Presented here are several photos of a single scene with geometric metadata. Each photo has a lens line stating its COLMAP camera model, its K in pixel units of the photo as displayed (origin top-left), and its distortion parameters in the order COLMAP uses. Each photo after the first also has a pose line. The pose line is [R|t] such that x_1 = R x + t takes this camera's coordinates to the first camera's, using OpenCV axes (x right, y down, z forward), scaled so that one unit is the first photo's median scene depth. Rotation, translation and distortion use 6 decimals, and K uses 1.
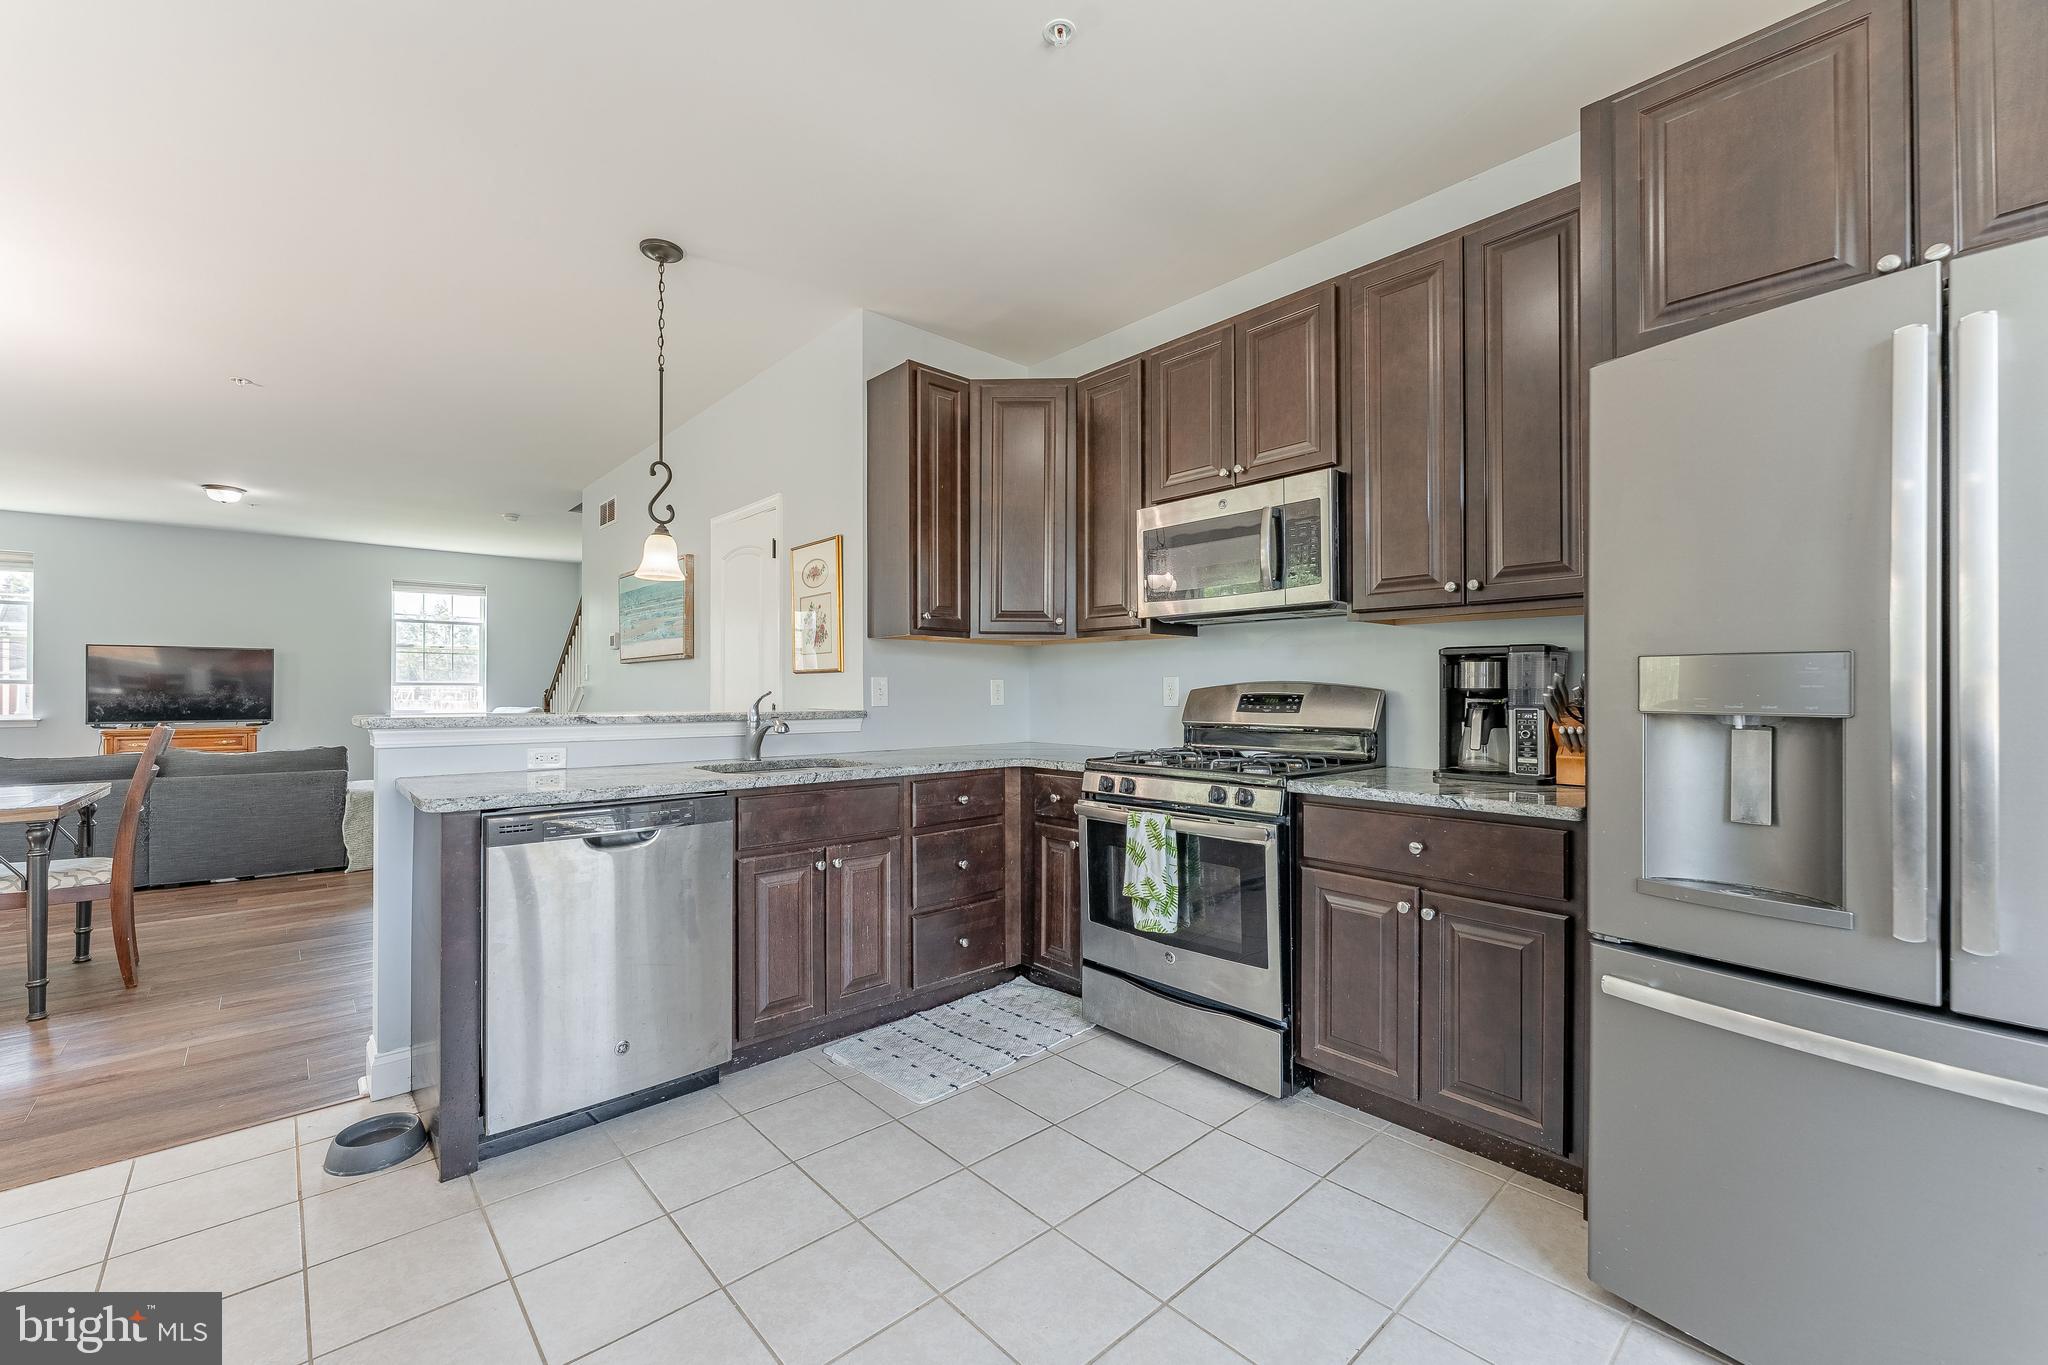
lens RADIAL K [[822.2, 0, 1018.5], [0, 822.2, 681.8], [0, 0, 1]] dist [-0.000176, -0.000551]
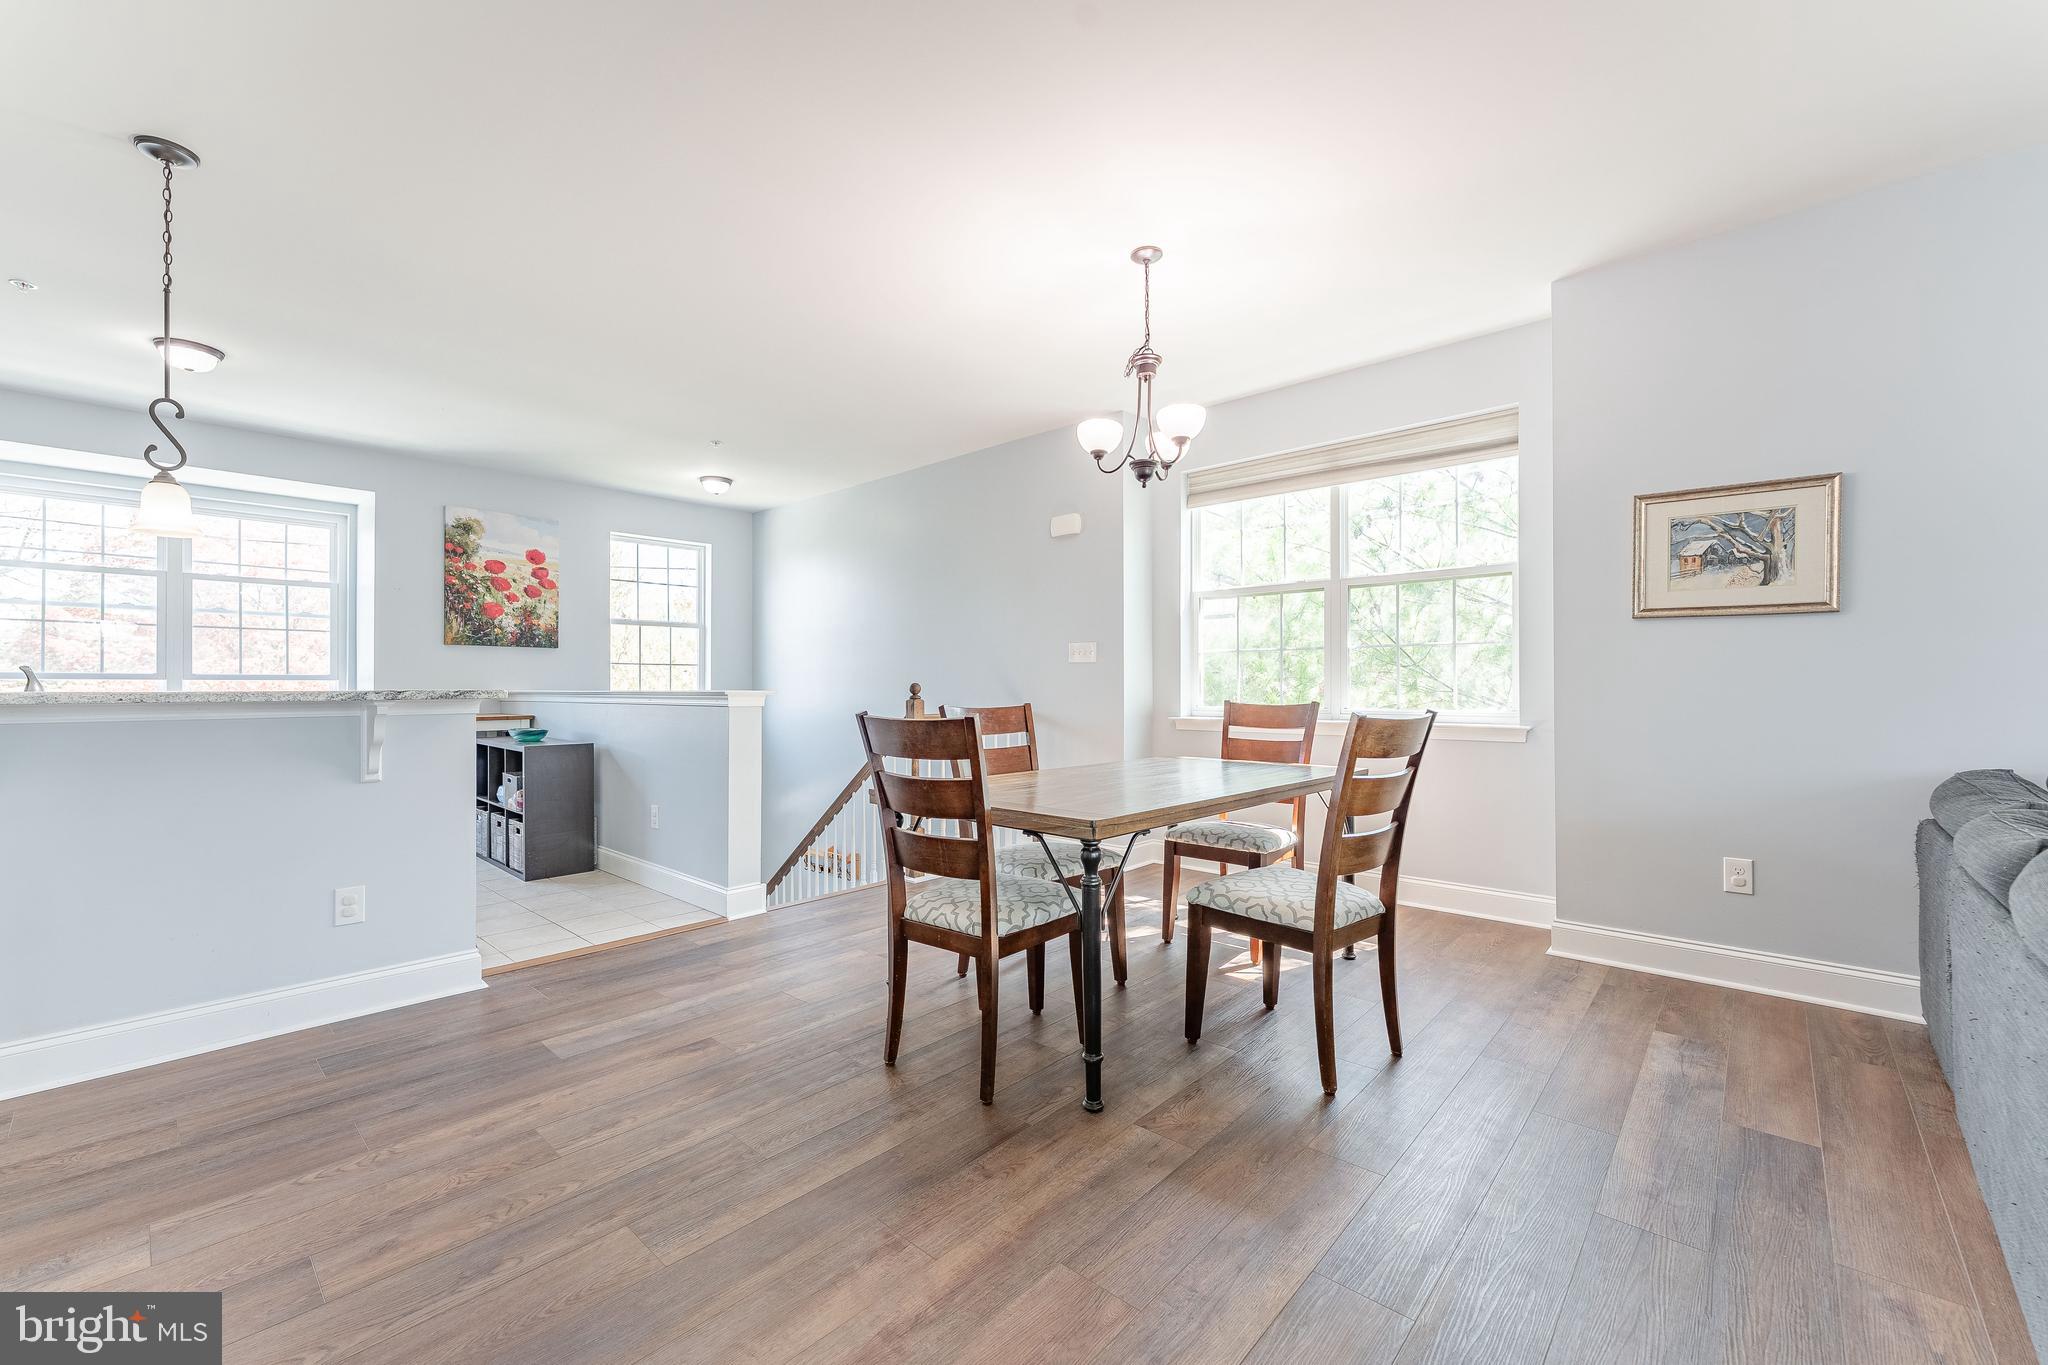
lens RADIAL K [[832.7, 0, 1024.0], [0, 832.7, 682.5], [0, 0, 1]] dist [-0.001722, -0.000156]
pose [[-0.995989, 0.001477, -0.089465, -1.233935], [0.002949, 0.999862, -0.016332, 0.046344], [0.089428, -0.016530, -0.995856, 1.915127]]
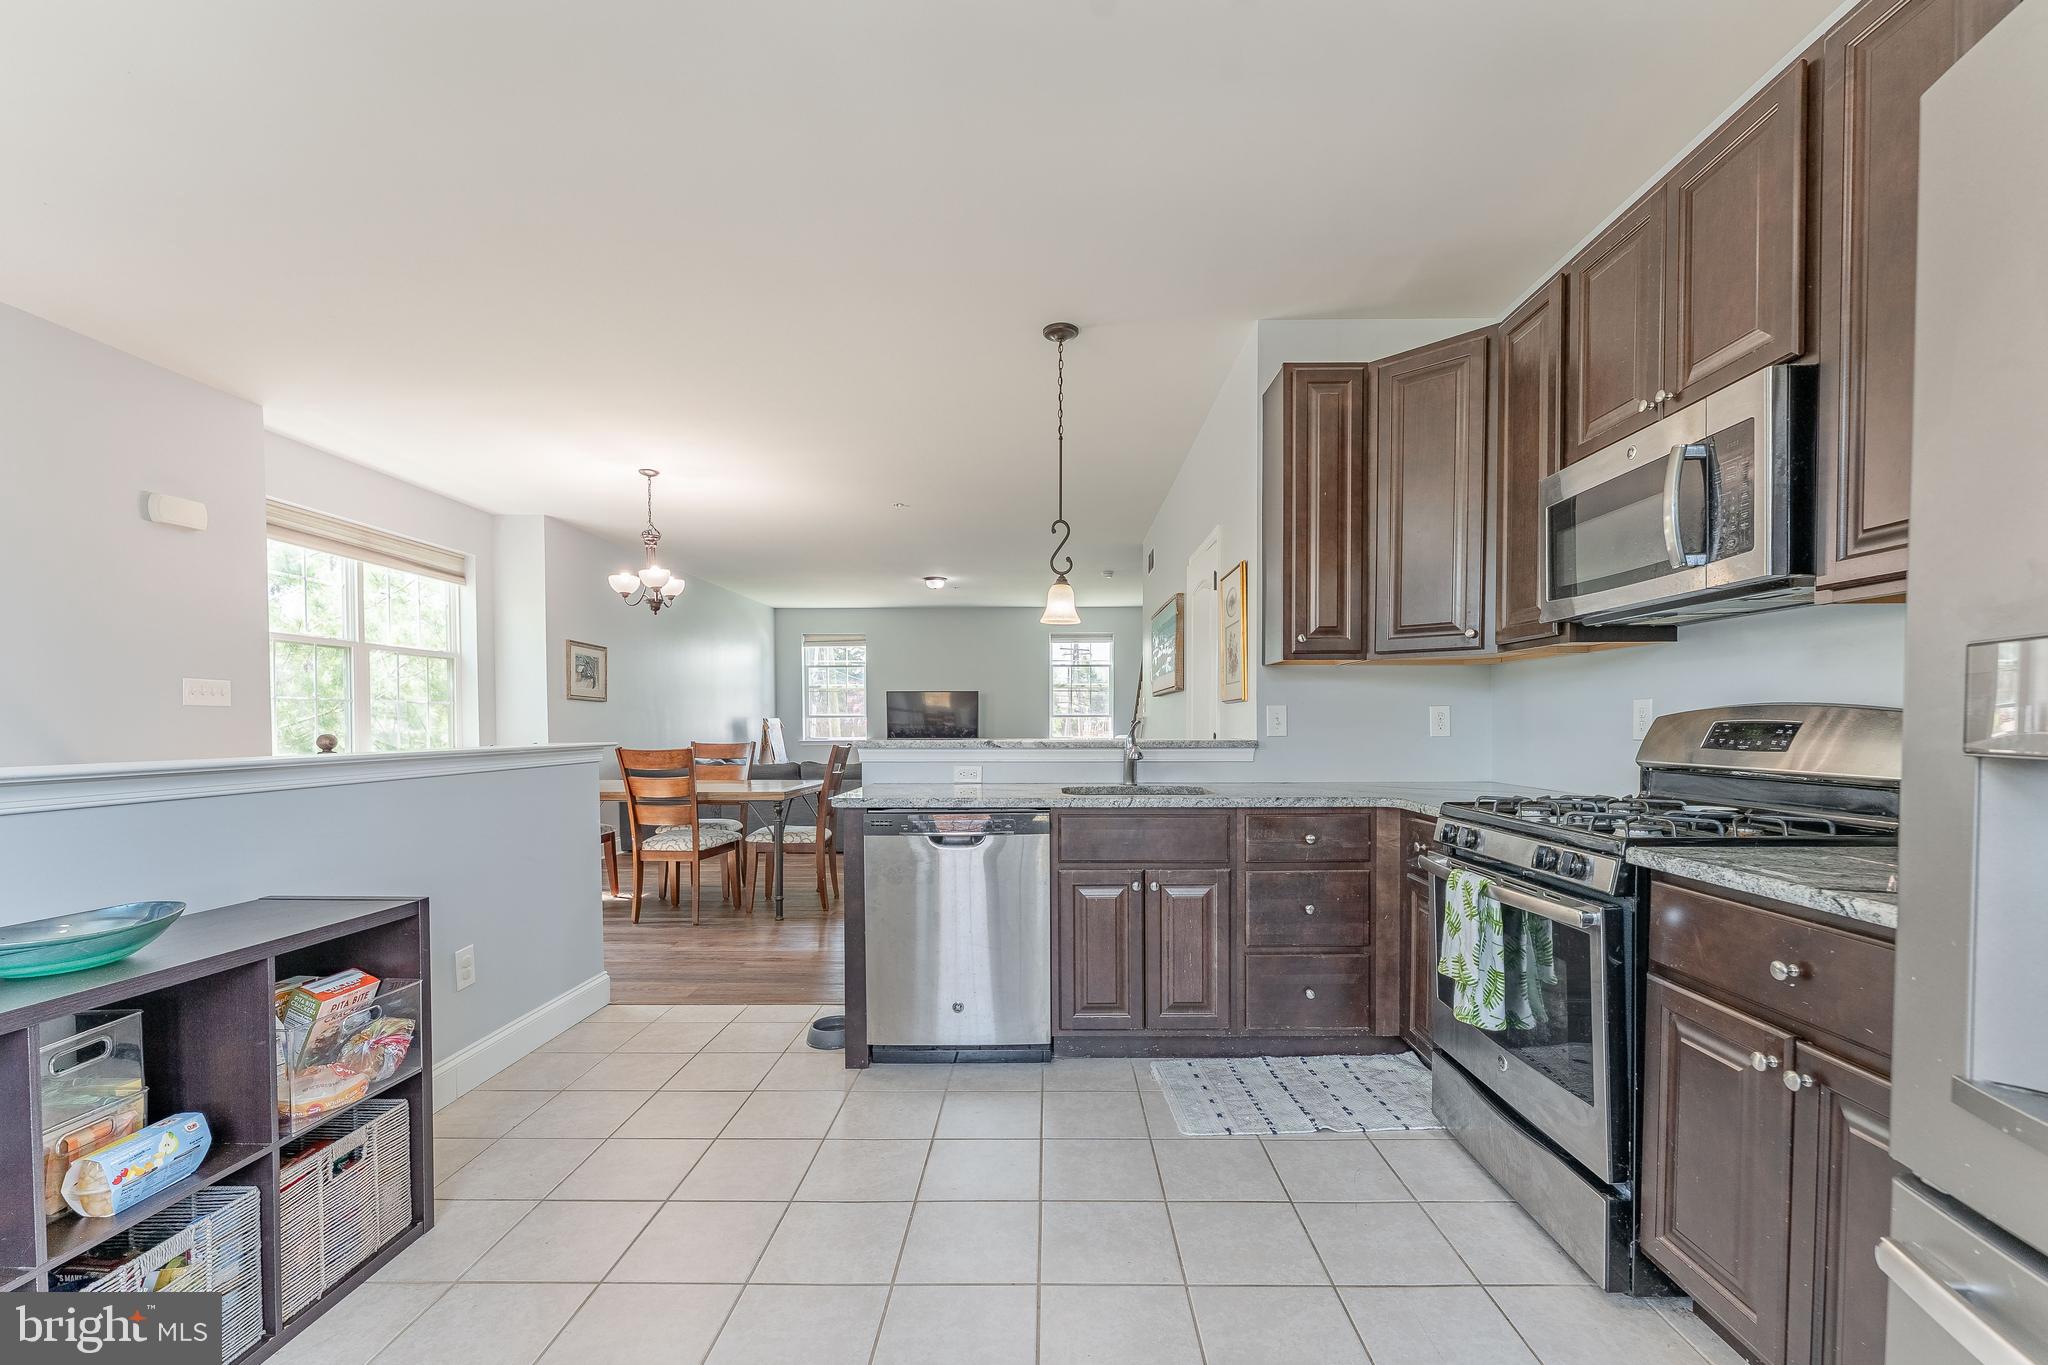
lens RADIAL K [[843.1, 0, 1050.6], [0, 843.1, 739.0], [0, 0, 1]] dist [0.001266, -0.000083]
pose [[0.740041, 0.011424, -0.672465, 0.340862], [0.009814, 0.999566, 0.027780, 0.003735], [0.672490, -0.027158, 0.739607, 0.114289]]
